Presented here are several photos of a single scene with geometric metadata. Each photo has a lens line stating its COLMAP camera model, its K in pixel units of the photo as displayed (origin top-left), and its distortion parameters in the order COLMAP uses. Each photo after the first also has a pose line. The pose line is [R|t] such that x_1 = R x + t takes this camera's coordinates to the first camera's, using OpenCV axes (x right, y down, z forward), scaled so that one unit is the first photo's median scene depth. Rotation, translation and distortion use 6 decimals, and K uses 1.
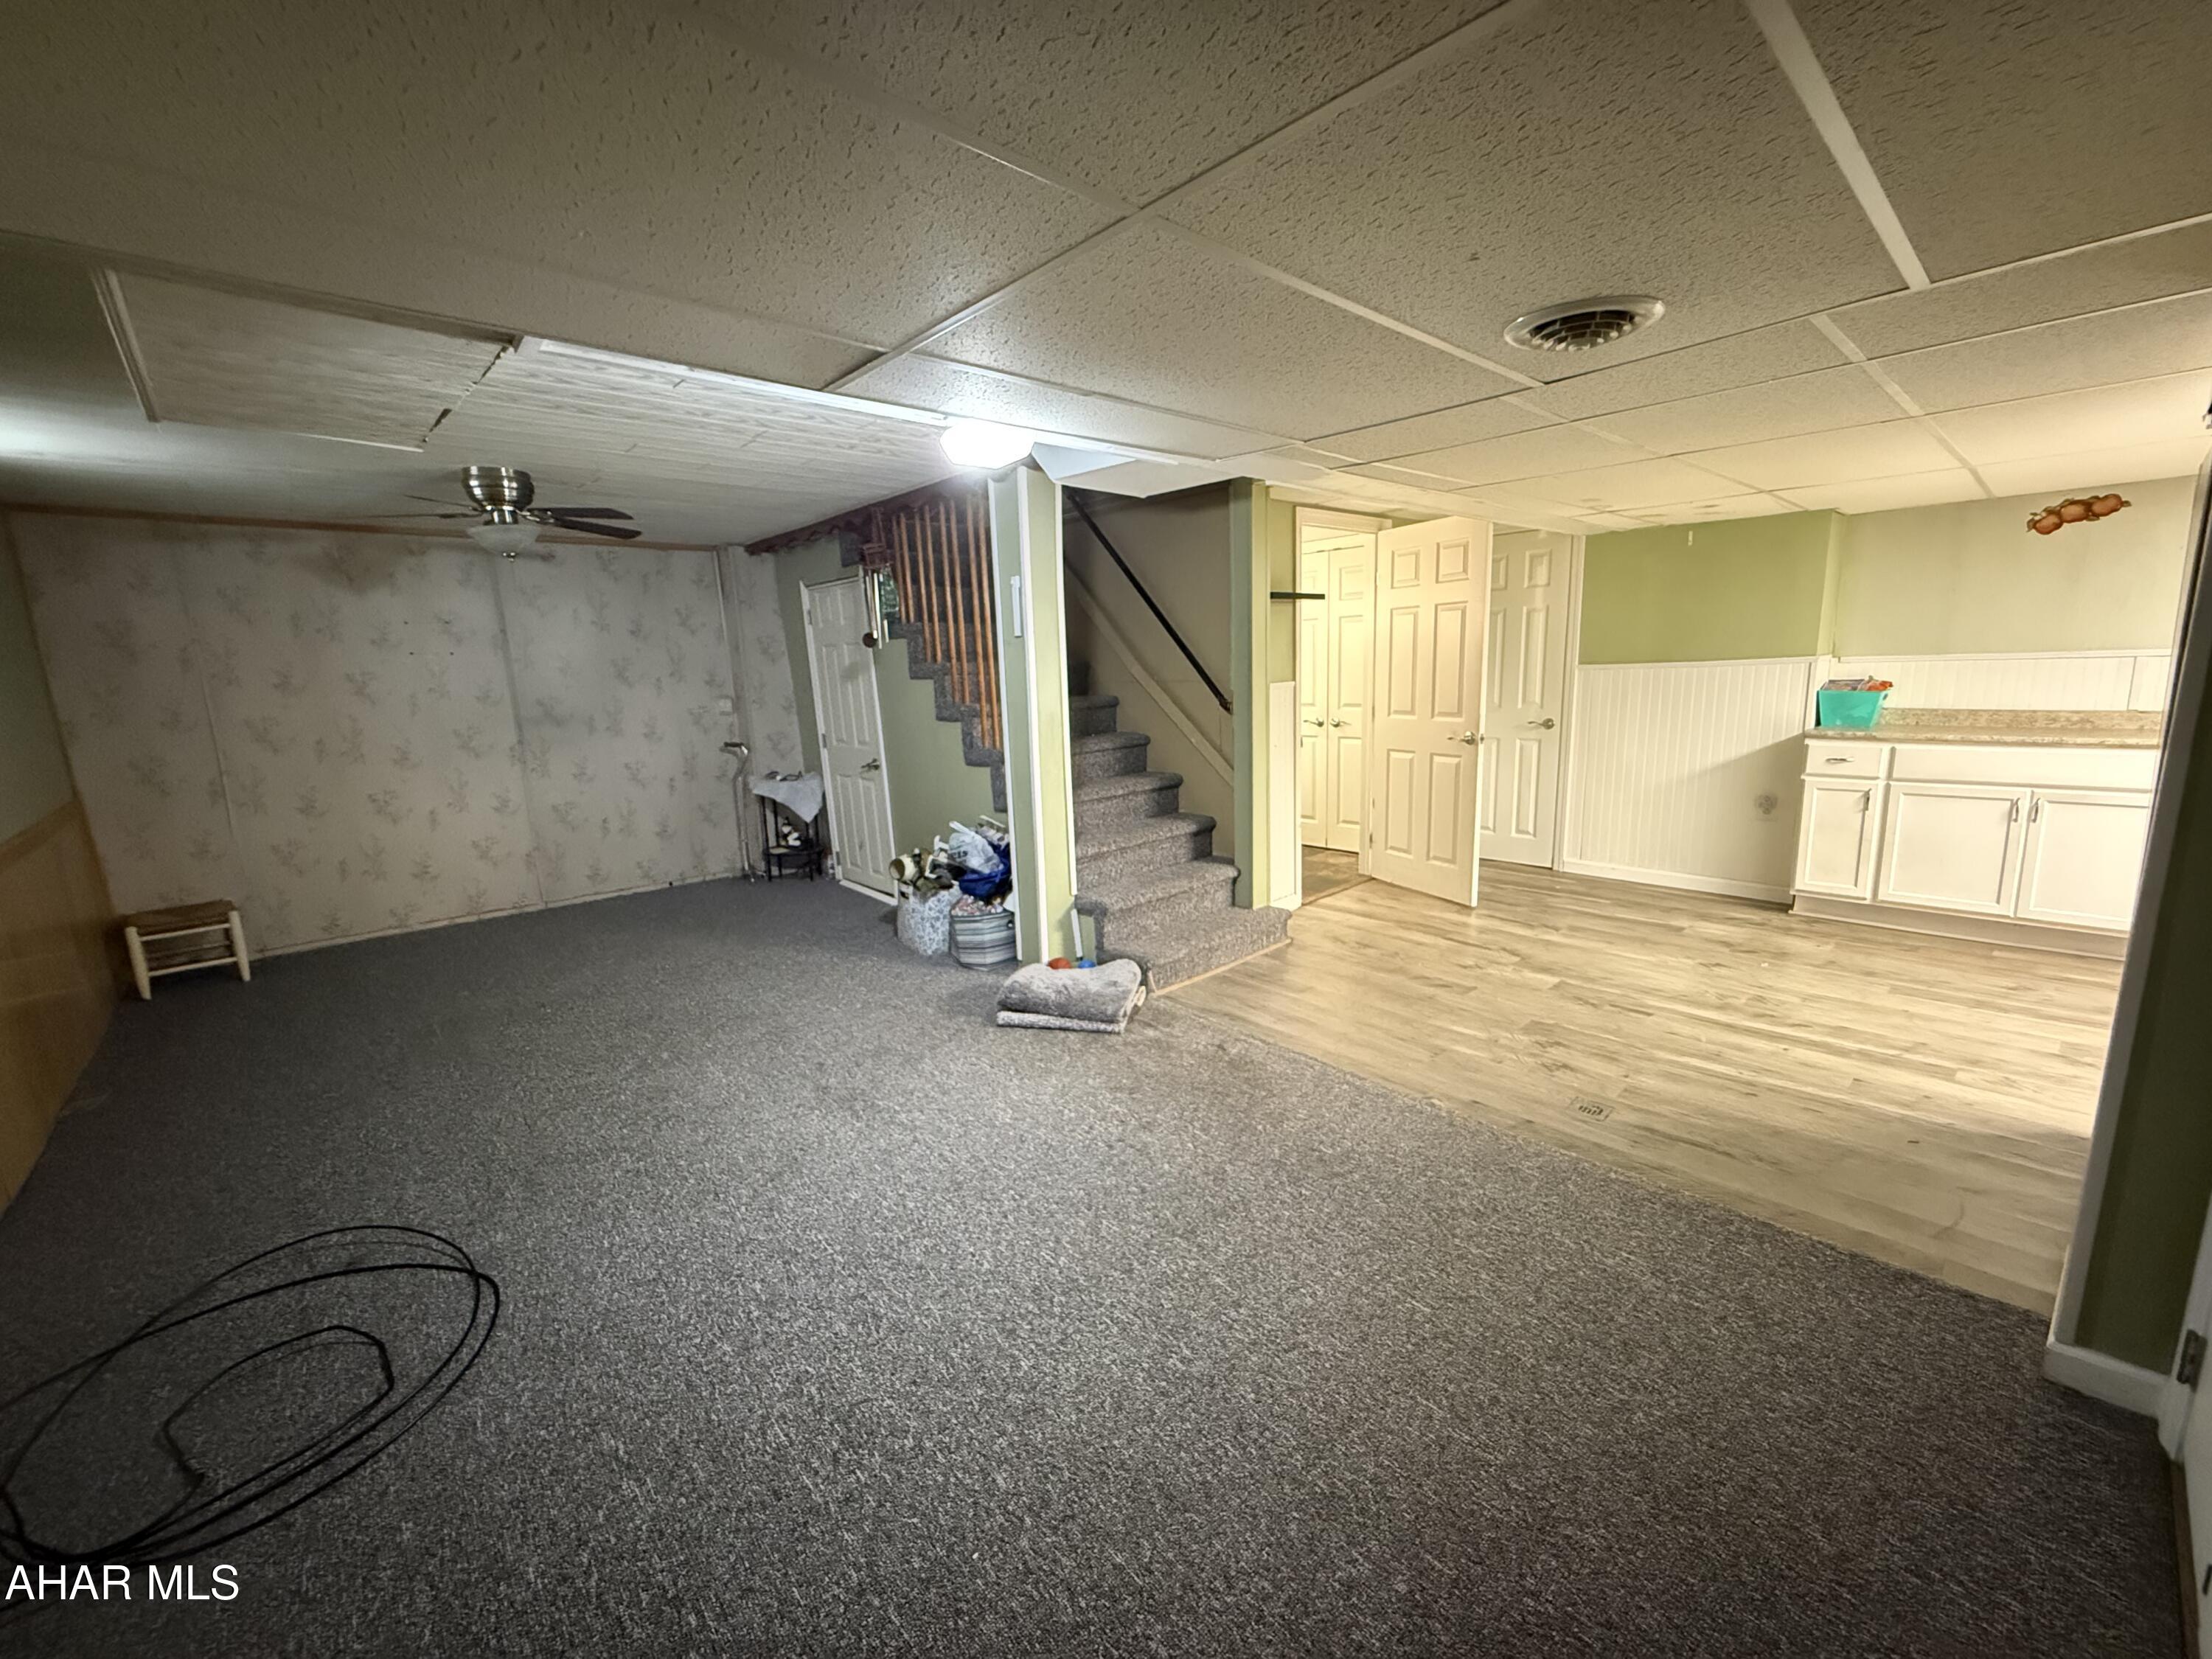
lens RADIAL K [[891.3, 0, 1113.2], [0, 891.3, 836.8], [0, 0, 1]] dist [0.006149, -0.000801]
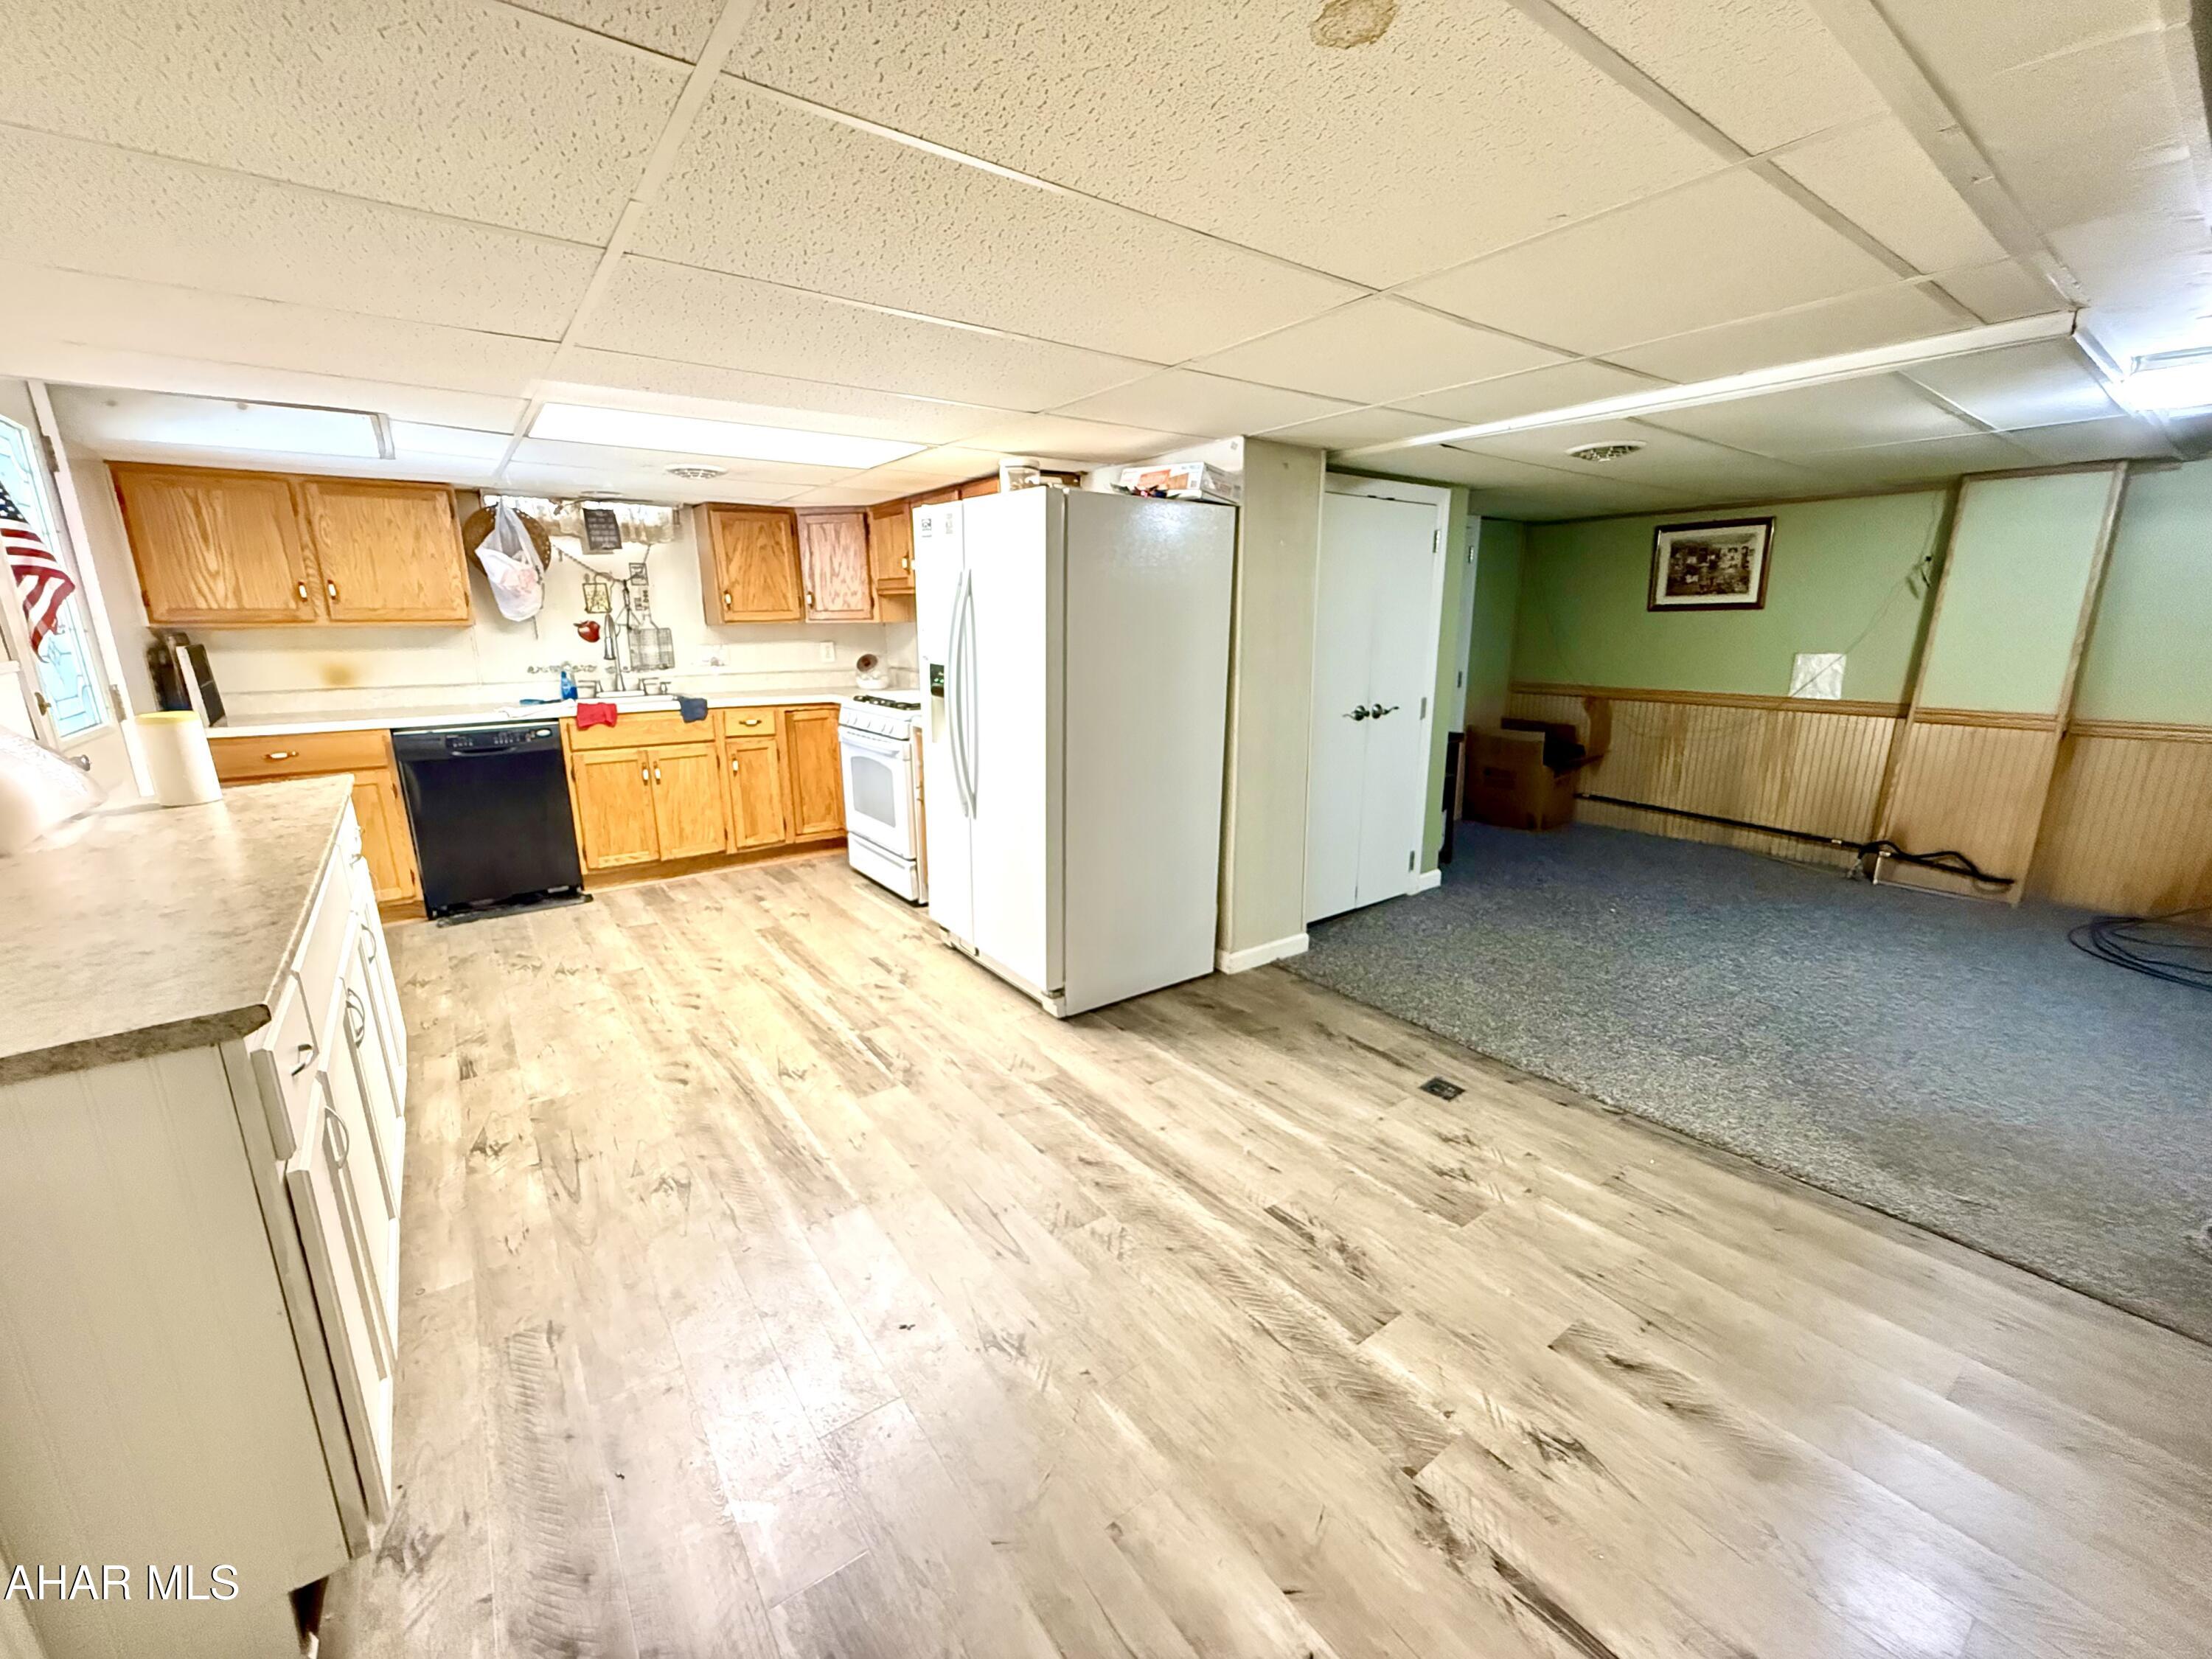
lens RADIAL K [[891.3, 0, 1105.5], [0, 891.3, 831.6], [0, 0, 1]] dist [0.006149, -0.000801]
pose [[-0.993792, 0.013712, 0.110404, 0.672130], [0.058540, 0.908334, 0.414129, -0.324862], [-0.094605, 0.418021, -0.903498, 1.534058]]
